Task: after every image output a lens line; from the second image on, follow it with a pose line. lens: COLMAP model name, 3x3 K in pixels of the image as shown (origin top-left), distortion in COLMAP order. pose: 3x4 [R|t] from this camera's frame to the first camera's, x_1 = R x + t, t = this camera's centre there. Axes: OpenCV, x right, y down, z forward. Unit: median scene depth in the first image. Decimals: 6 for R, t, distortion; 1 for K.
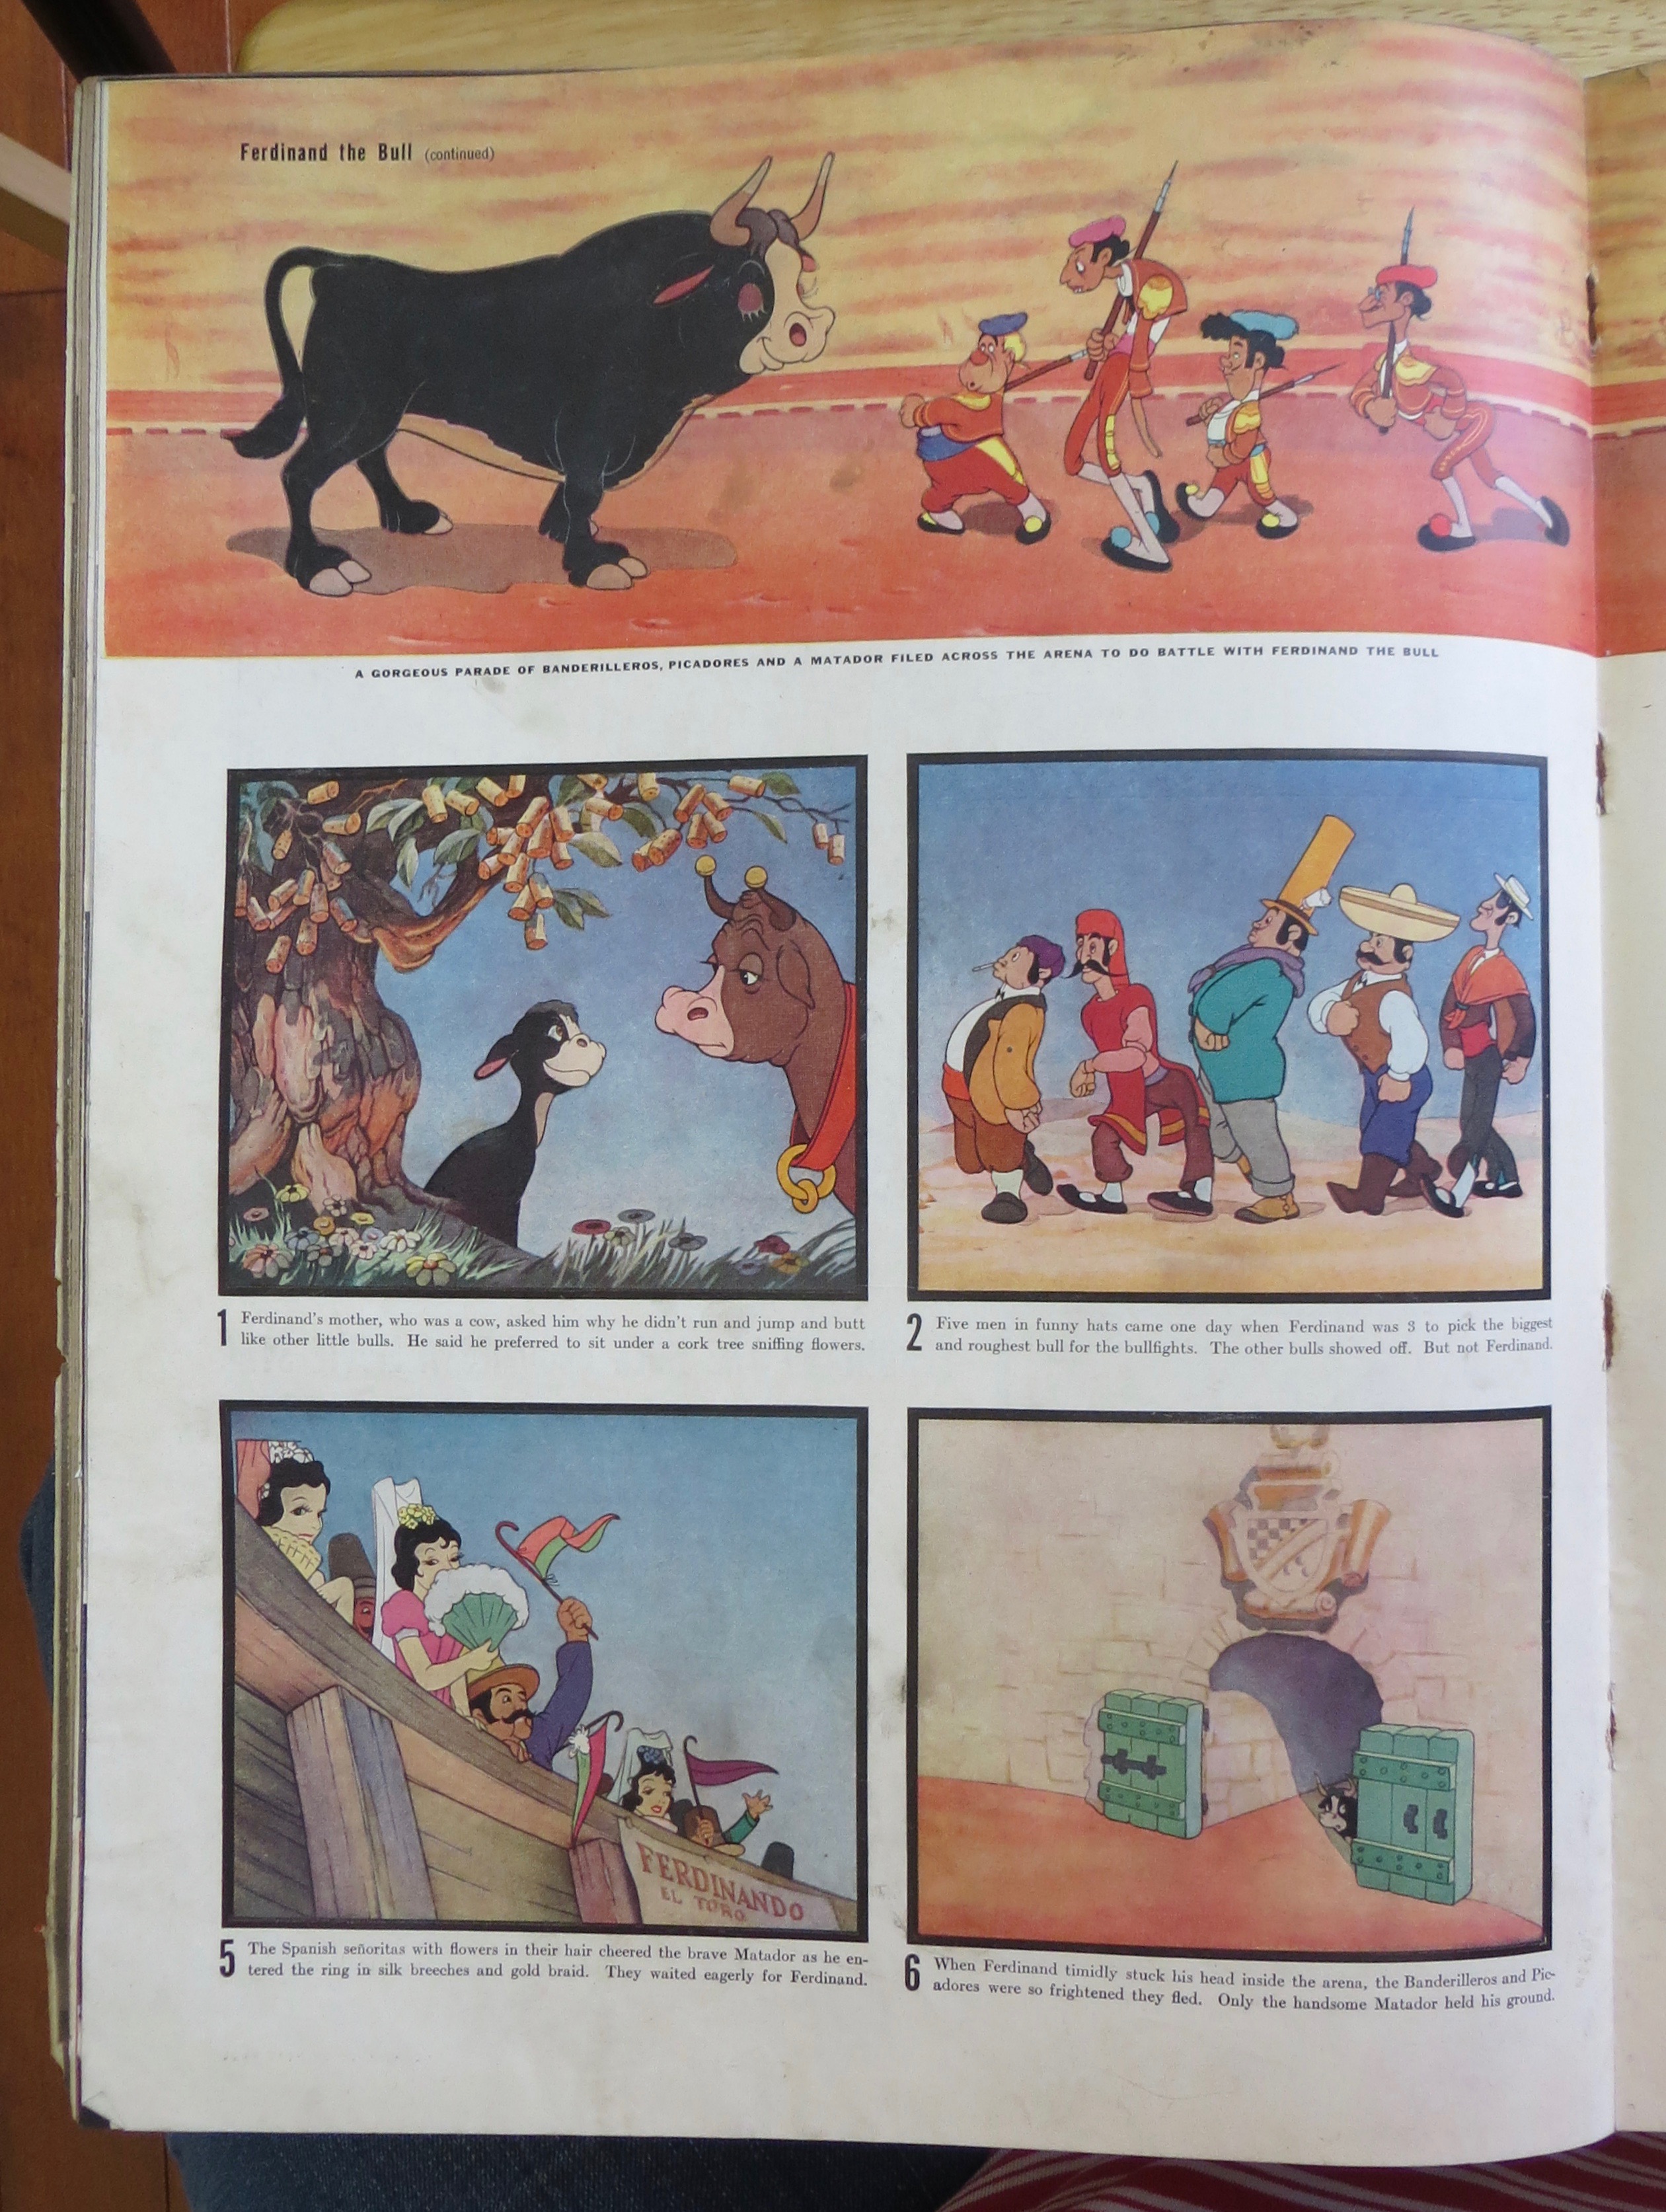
lens RADIAL K [[899.4, 0, 833.3], [0, 899.4, 1055.1], [0, 0, 1]] dist [-0.001883, -0.004283]
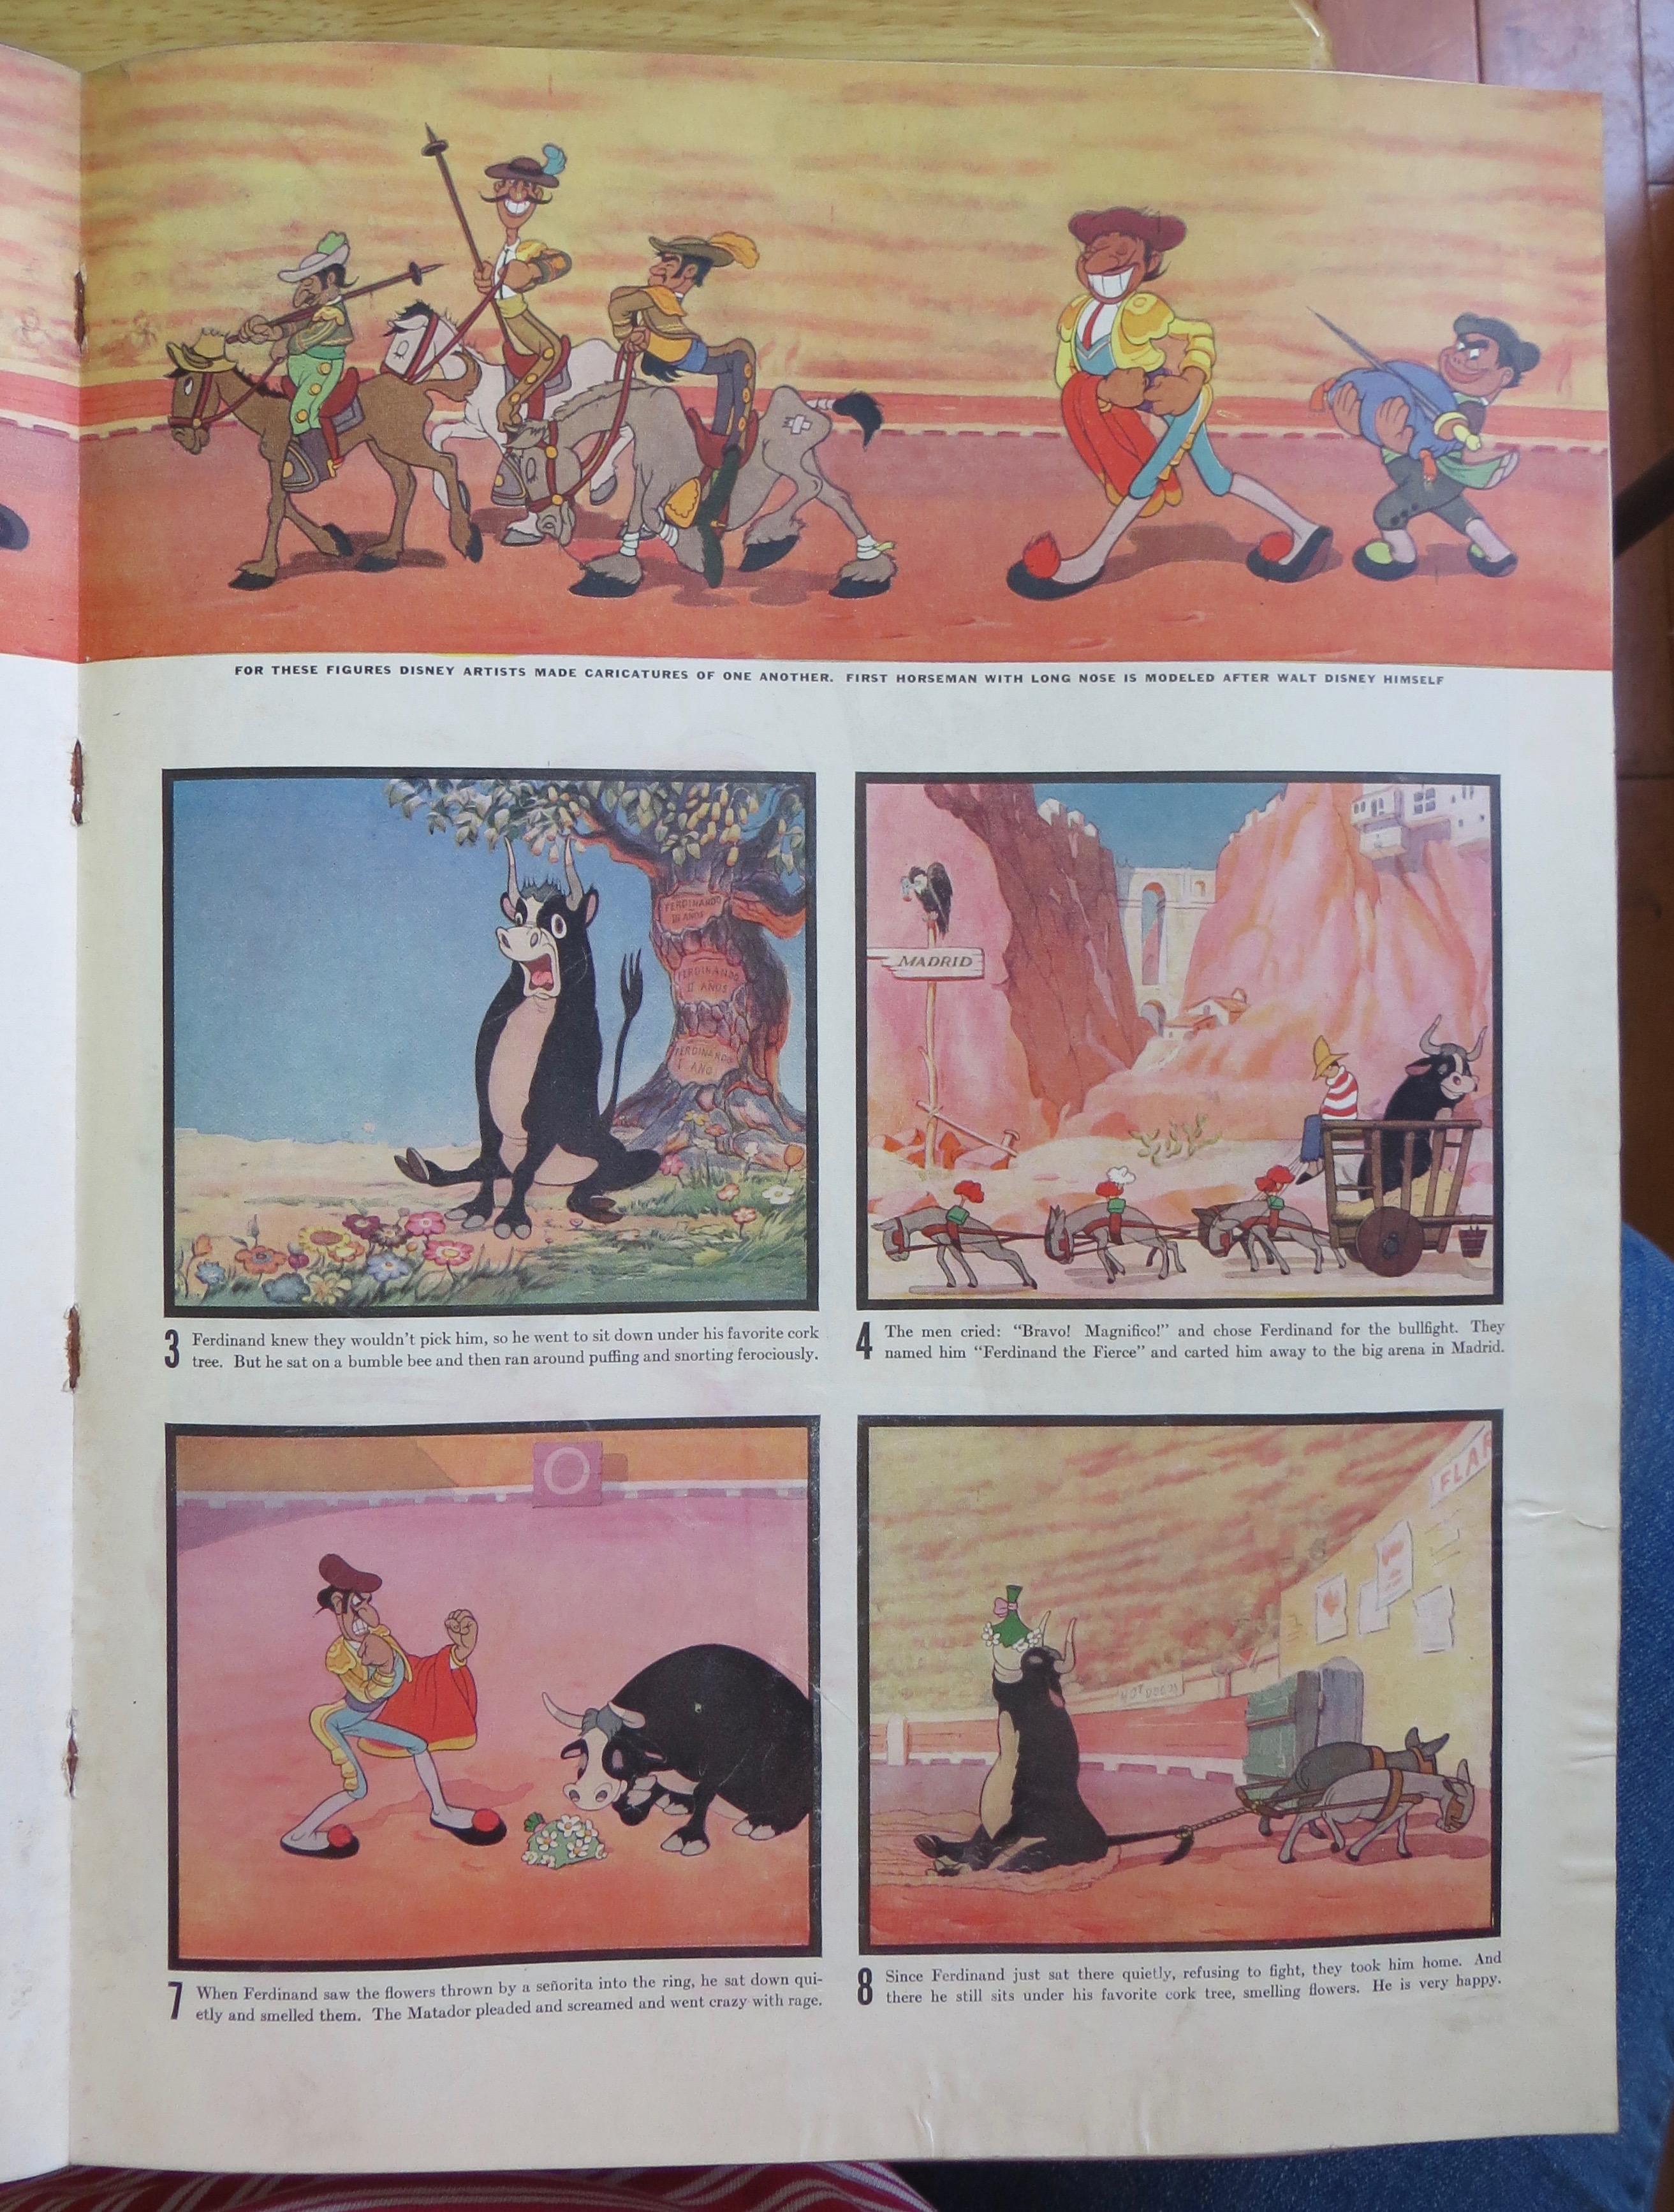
lens RADIAL K [[880.9, 0, 1088.0], [0, 880.9, 1067.7], [0, 0, 1]] dist [0.014340, -0.007033]
pose [[0.998214, 0.006316, 0.059397, 1.128272], [-0.006391, 0.999979, 0.001081, -0.006254], [-0.059389, -0.001458, 0.998234, -0.021217]]
